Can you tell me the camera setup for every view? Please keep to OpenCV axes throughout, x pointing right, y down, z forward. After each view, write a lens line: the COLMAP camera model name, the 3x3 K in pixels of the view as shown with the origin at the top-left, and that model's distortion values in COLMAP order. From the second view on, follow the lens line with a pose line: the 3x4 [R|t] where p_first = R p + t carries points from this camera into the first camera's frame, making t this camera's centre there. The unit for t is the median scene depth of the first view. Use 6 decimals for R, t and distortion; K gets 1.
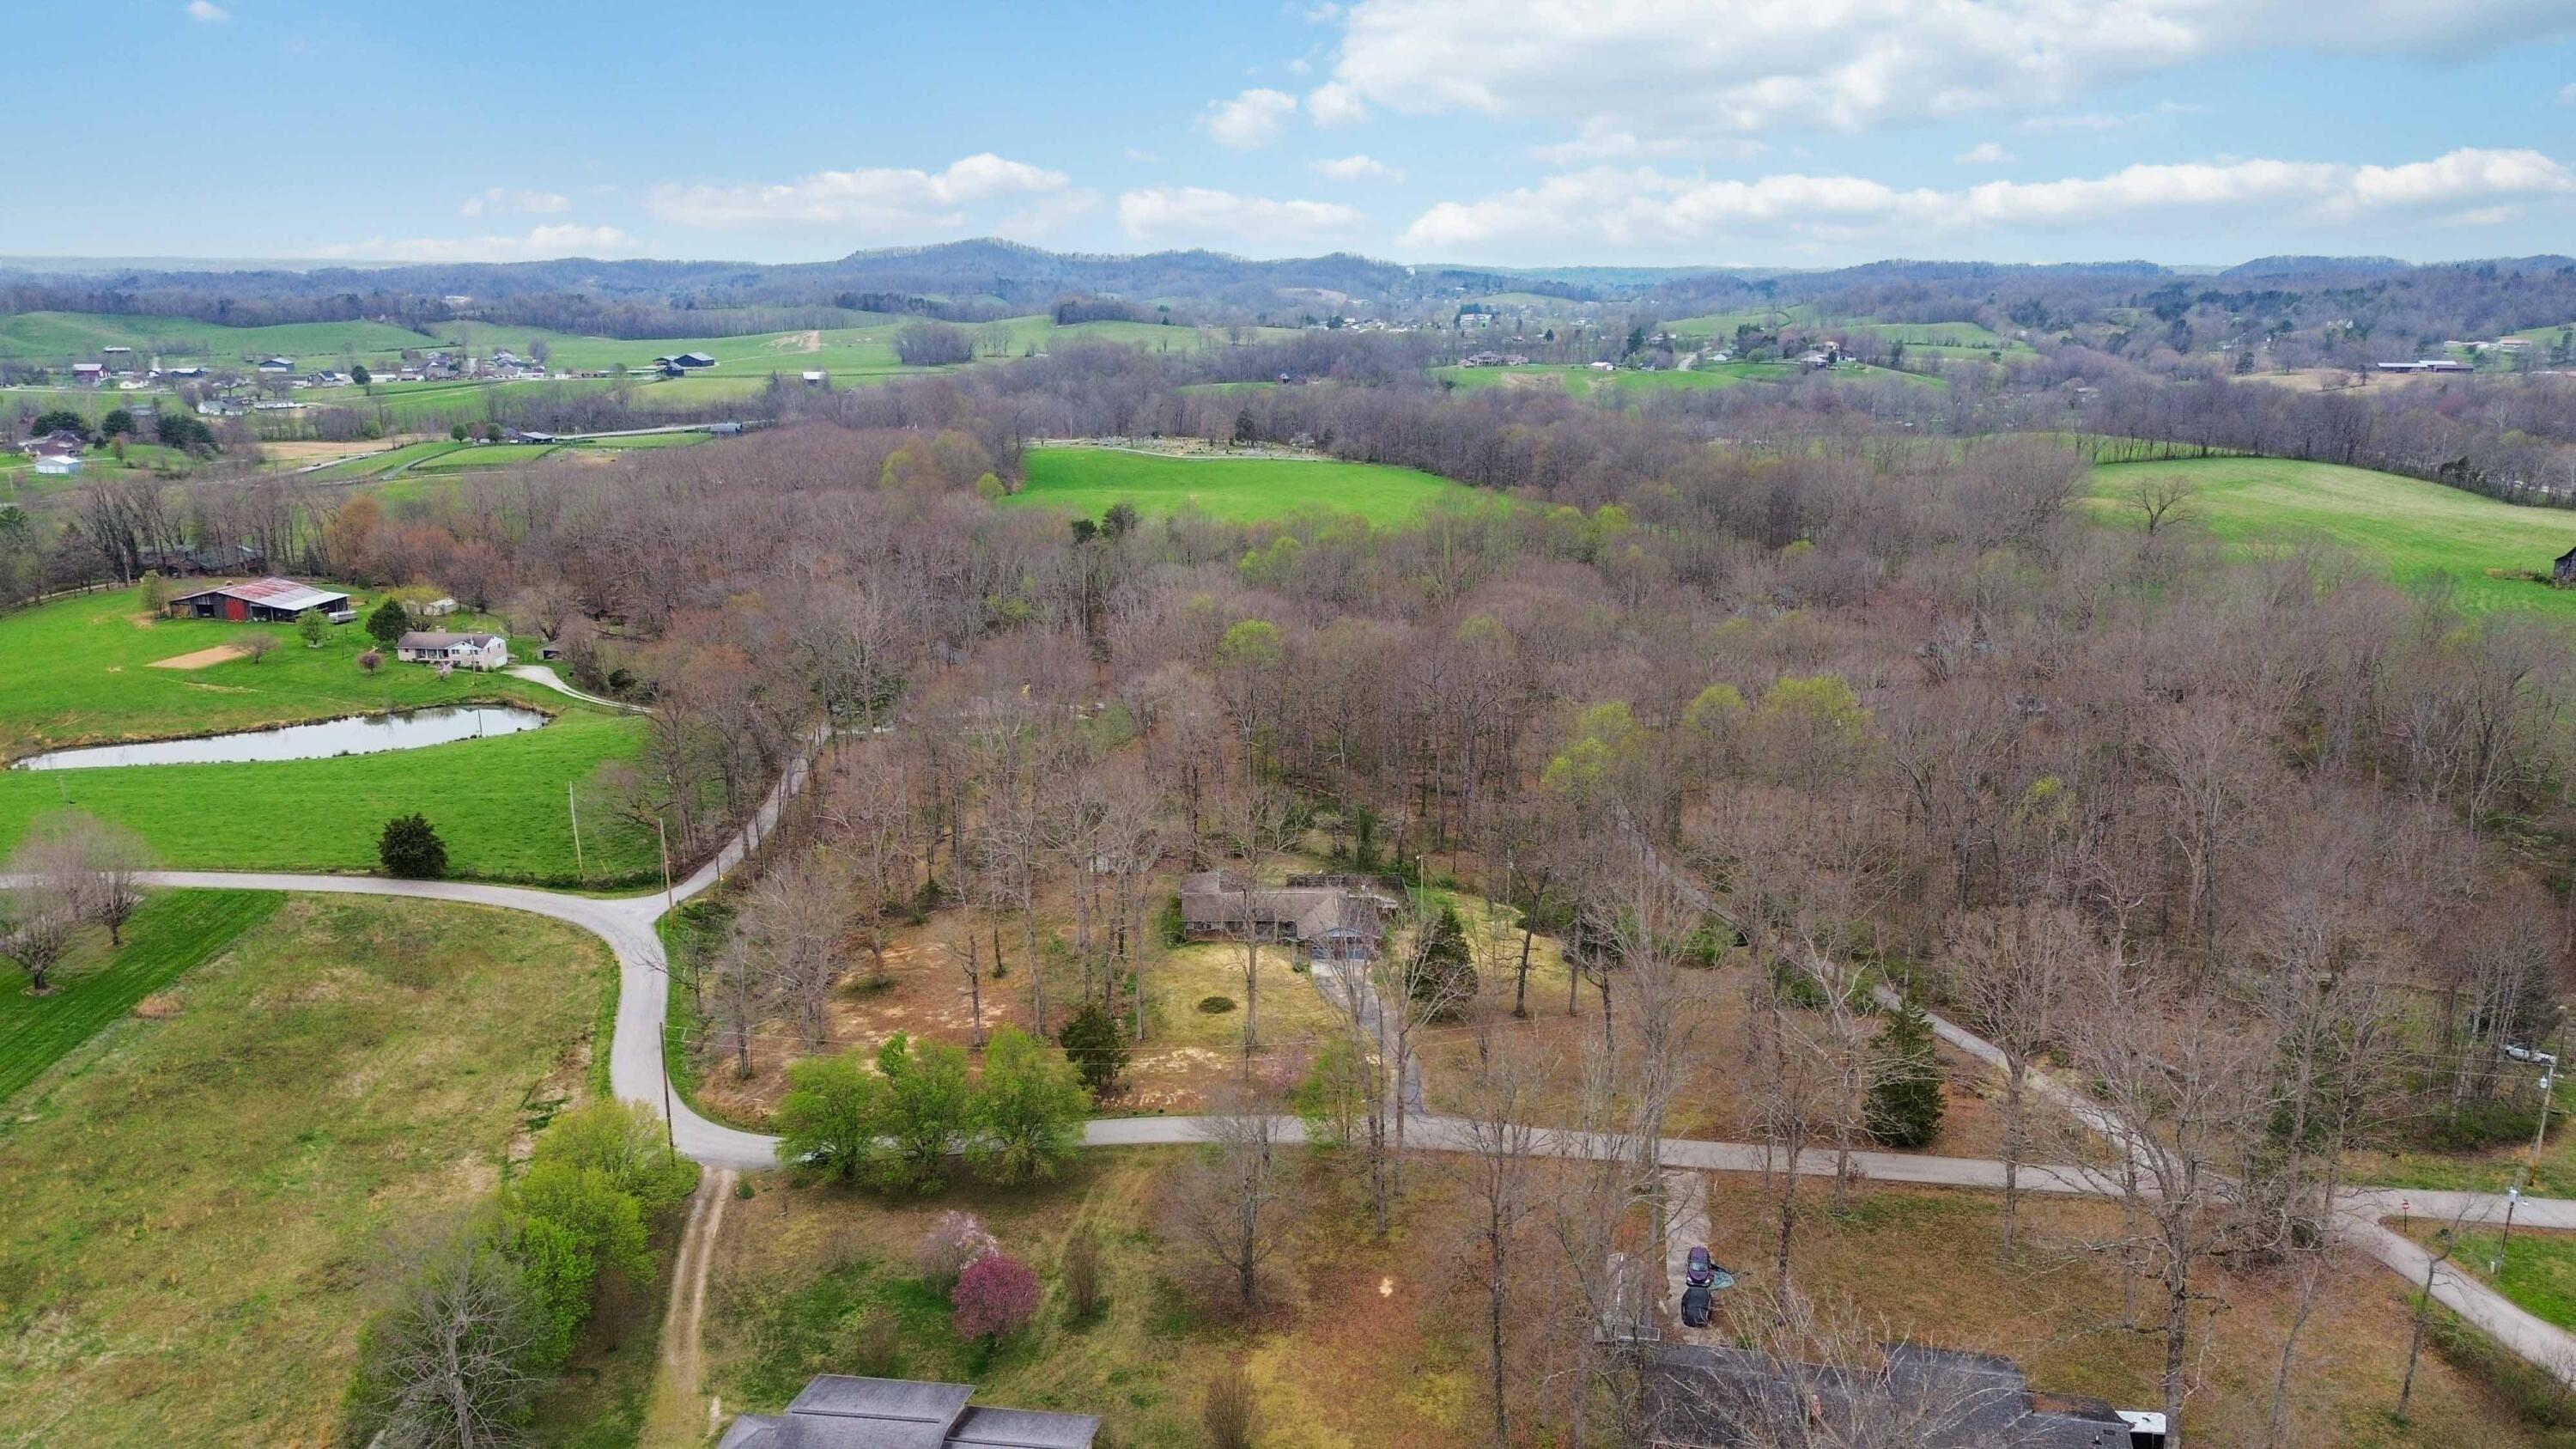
lens RADIAL K [[1760.9, 0, 1279.0], [0, 1760.9, 733.6], [0, 0, 1]] dist [0.092614, -0.075719]
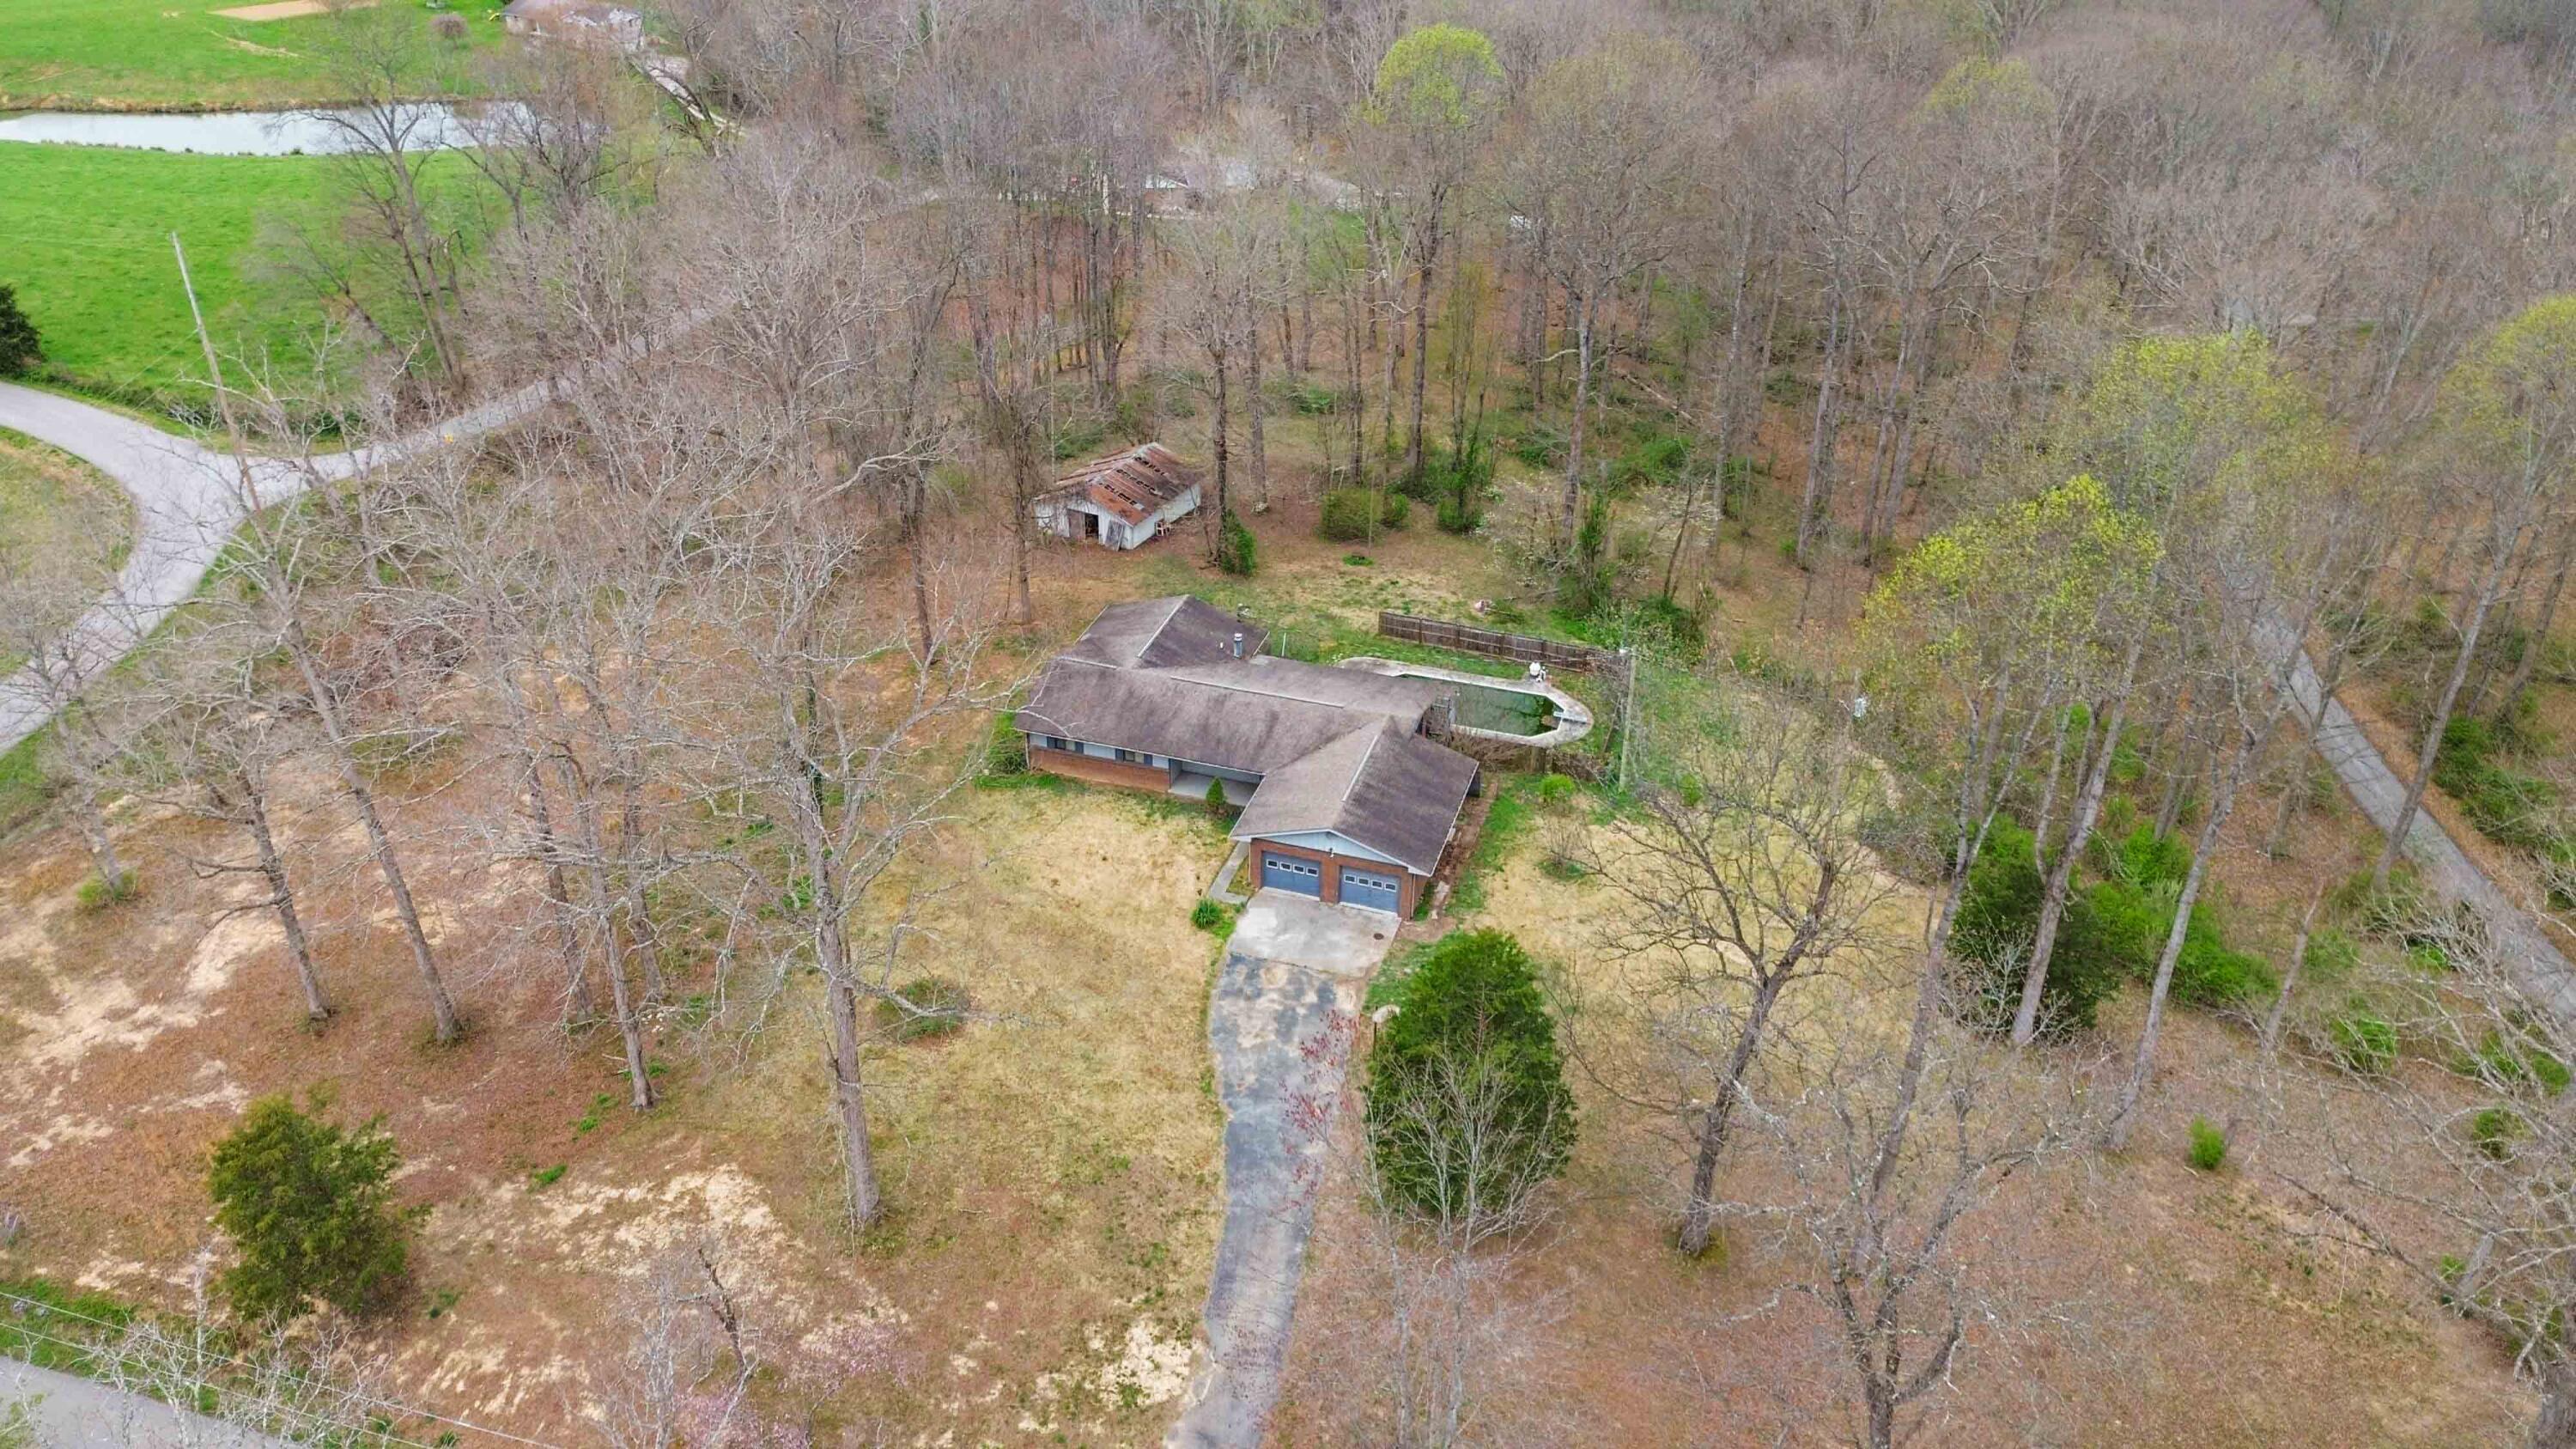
lens RADIAL K [[1802.6, 0, 1289.5], [0, 1802.6, 735.8], [0, 0, 1]] dist [0.087188, -0.090336]
pose [[0.947992, 0.176594, -0.264813, 0.114525], [-0.097342, 0.952964, 0.287026, -0.022429], [0.303044, -0.246321, 0.920592, 0.556886]]
